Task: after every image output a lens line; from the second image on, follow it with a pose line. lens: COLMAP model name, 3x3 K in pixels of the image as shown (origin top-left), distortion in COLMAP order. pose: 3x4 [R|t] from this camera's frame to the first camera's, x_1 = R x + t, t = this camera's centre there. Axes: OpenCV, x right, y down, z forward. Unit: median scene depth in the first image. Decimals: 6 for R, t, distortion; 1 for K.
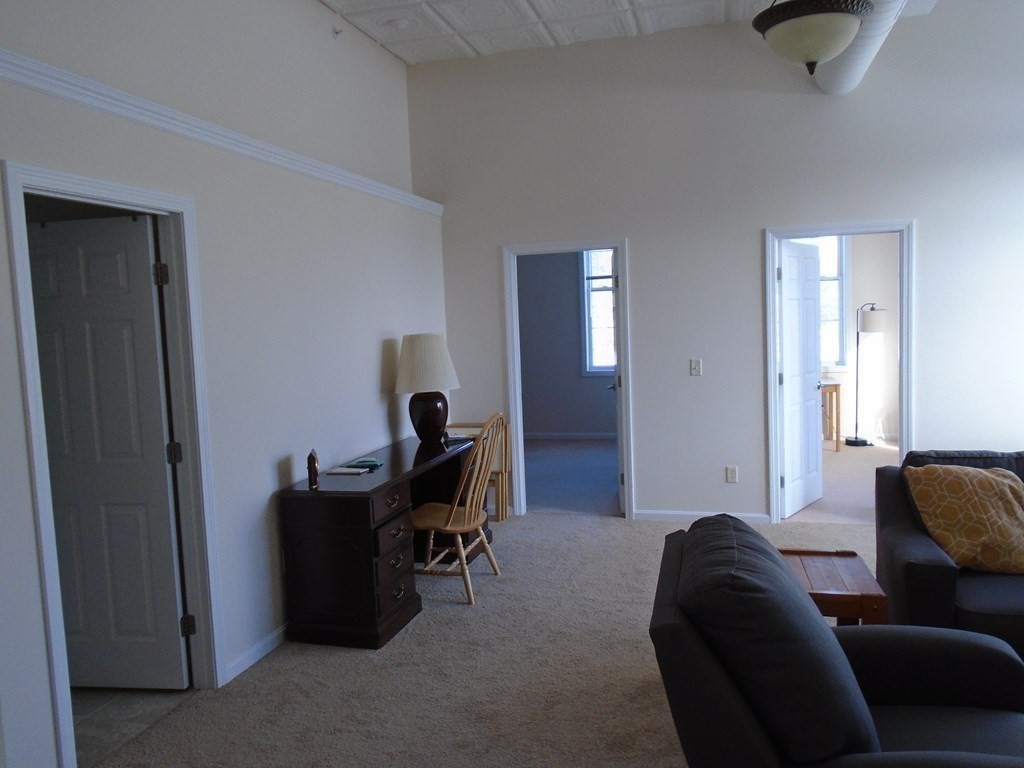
lens RADIAL K [[795.1, 0, 507.5], [0, 795.1, 375.7], [0, 0, 1]] dist [-0.005330, 0.002642]
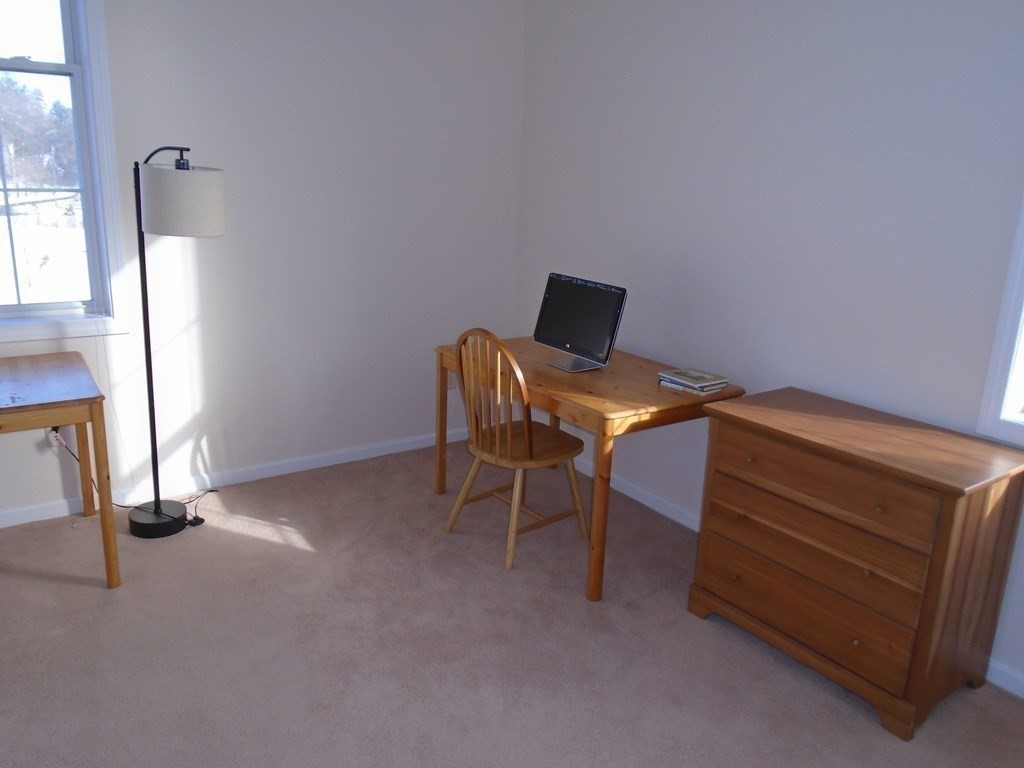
lens RADIAL K [[795.1, 0, 507.5], [0, 795.1, 375.7], [0, 0, 1]] dist [-0.005330, 0.002642]
pose [[0.640437, -0.131485, 0.756671, 0.442232], [0.001527, 0.985452, 0.169948, -0.083305], [-0.768009, -0.107686, 0.631321, 1.057541]]
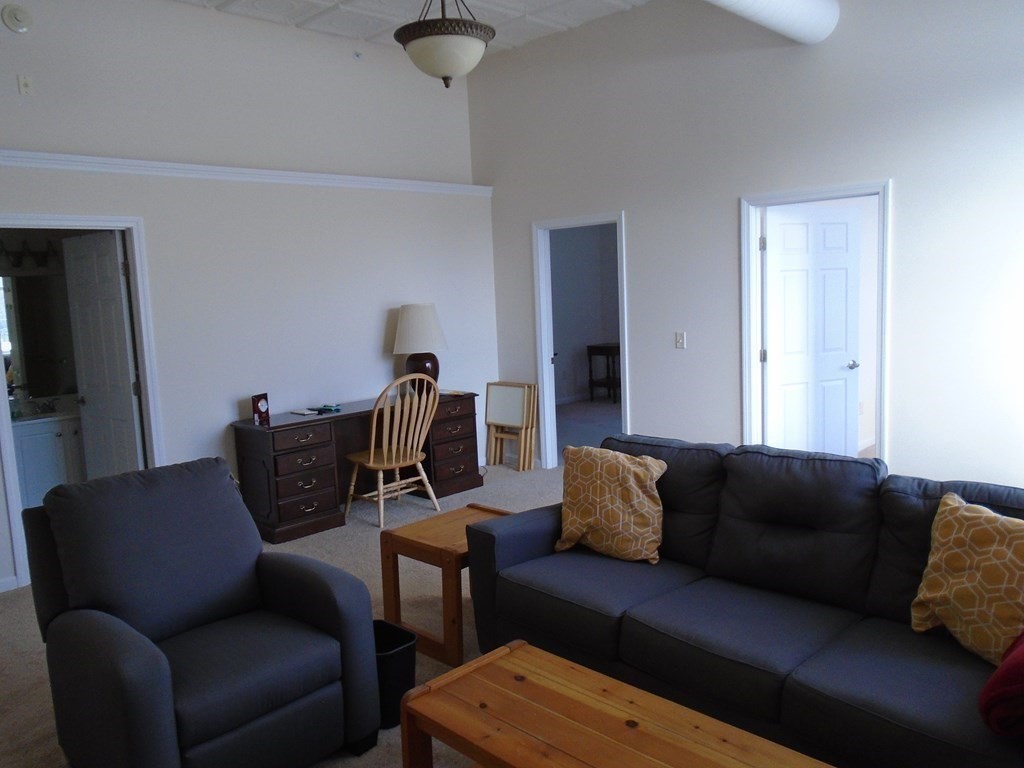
lens RADIAL K [[799.2, 0, 524.4], [0, 799.2, 380.5], [0, 0, 1]] dist [-0.001039, -0.000783]
pose [[0.872245, 0.059424, -0.485446, 0.623061], [-0.027049, 0.996933, 0.073434, -0.031599], [0.488321, -0.050922, 0.871177, 0.032439]]
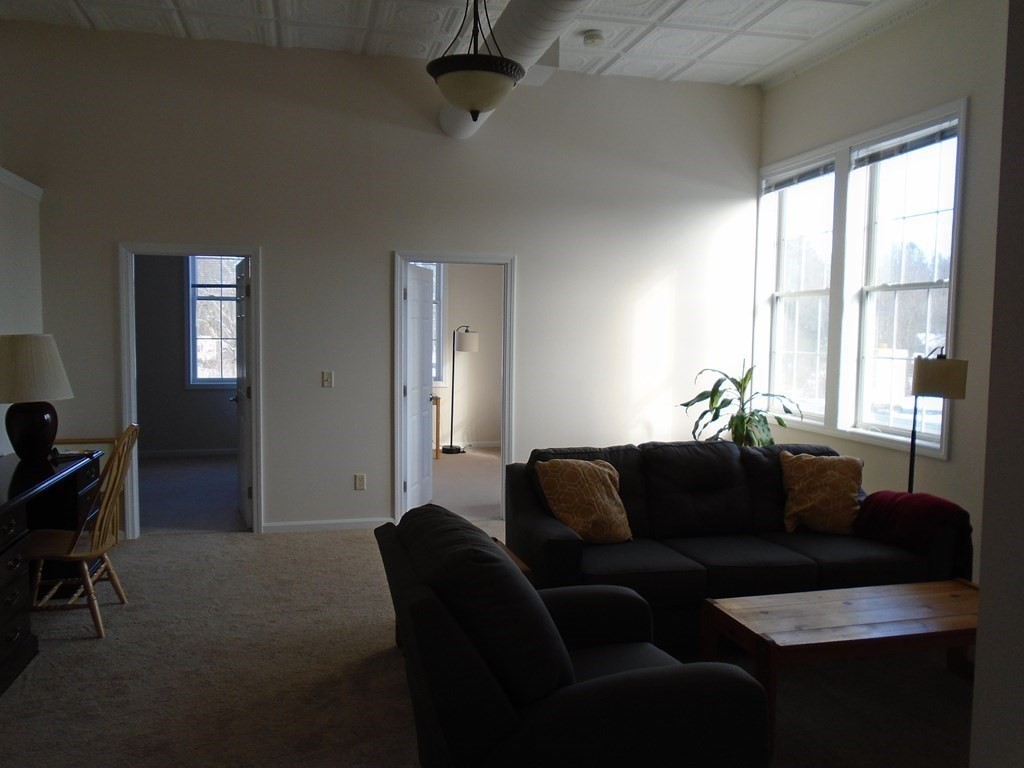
lens RADIAL K [[795.1, 0, 507.5], [0, 795.1, 375.7], [0, 0, 1]] dist [-0.005330, 0.002642]
pose [[0.865614, 0.017029, 0.500423, -0.085496], [-0.005721, 0.999693, -0.024122, 0.009699], [-0.500680, 0.018017, 0.865445, -0.006114]]
